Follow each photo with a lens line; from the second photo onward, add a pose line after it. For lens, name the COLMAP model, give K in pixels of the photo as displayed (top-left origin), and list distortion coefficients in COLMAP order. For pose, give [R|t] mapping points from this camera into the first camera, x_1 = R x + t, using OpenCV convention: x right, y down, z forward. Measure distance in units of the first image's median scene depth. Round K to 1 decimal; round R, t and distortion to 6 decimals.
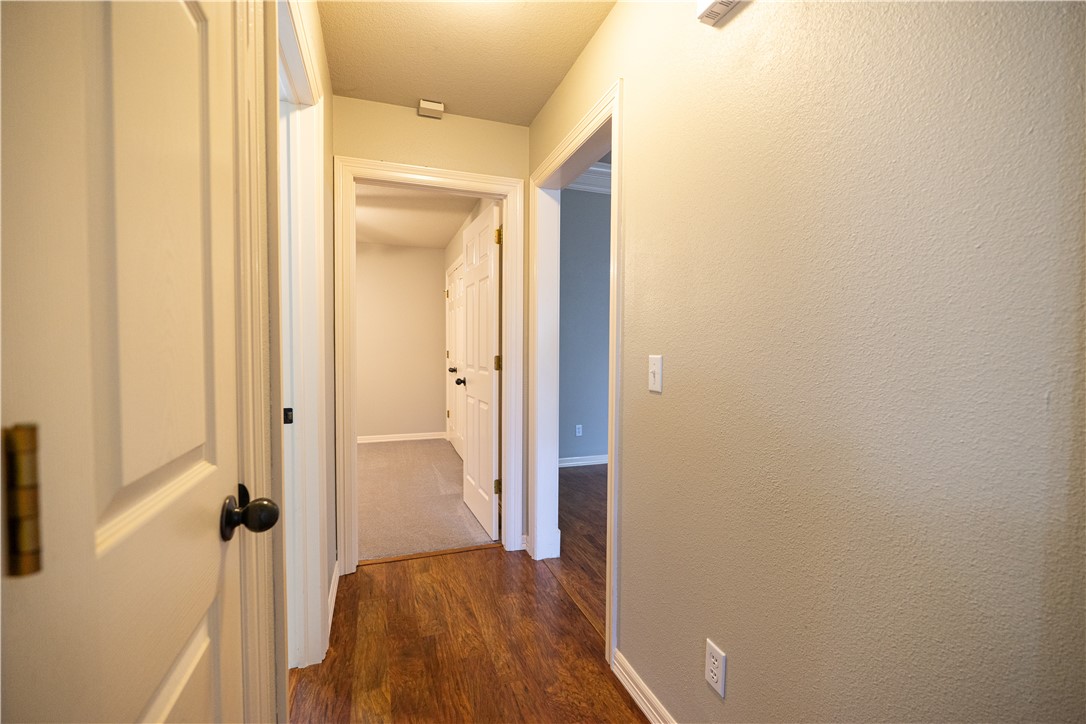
lens RADIAL K [[475.2, 0, 543.0], [0, 475.2, 362.0], [0, 0, 1]] dist [-0.000706, 0.000005]
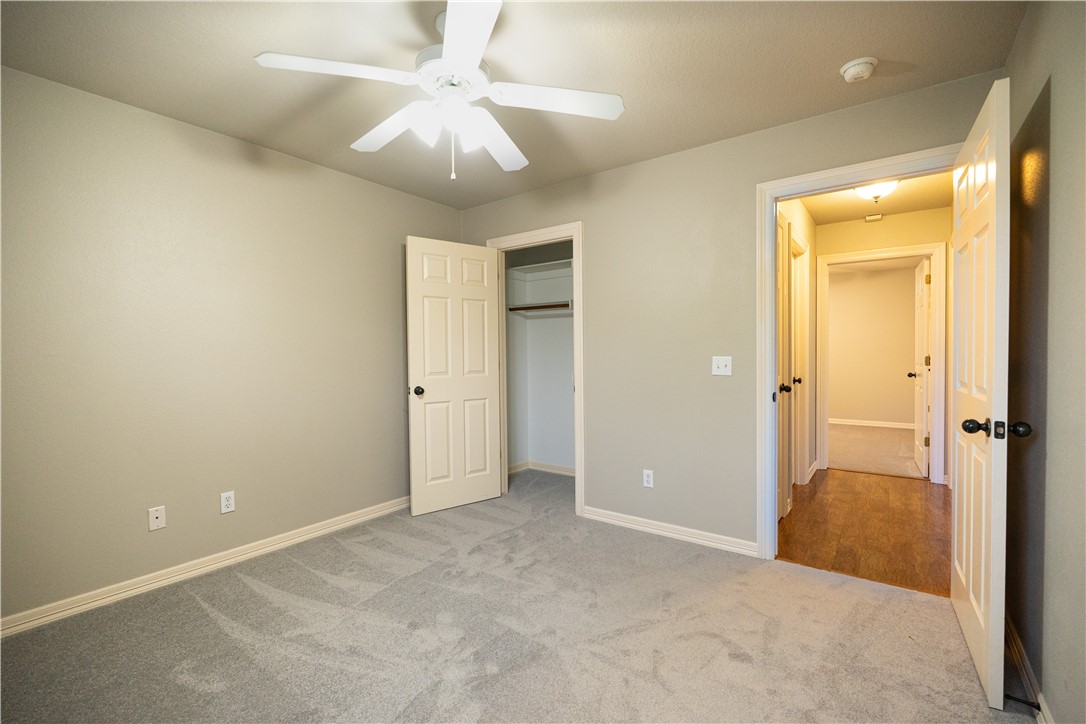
lens RADIAL K [[475.2, 0, 543.0], [0, 475.2, 362.0], [0, 0, 1]] dist [-0.000706, 0.000005]
pose [[0.569122, 0.007410, -0.822220, 0.467793], [-0.002989, 0.999971, 0.006943, -0.004081], [0.822248, -0.001494, 0.569128, -0.913036]]
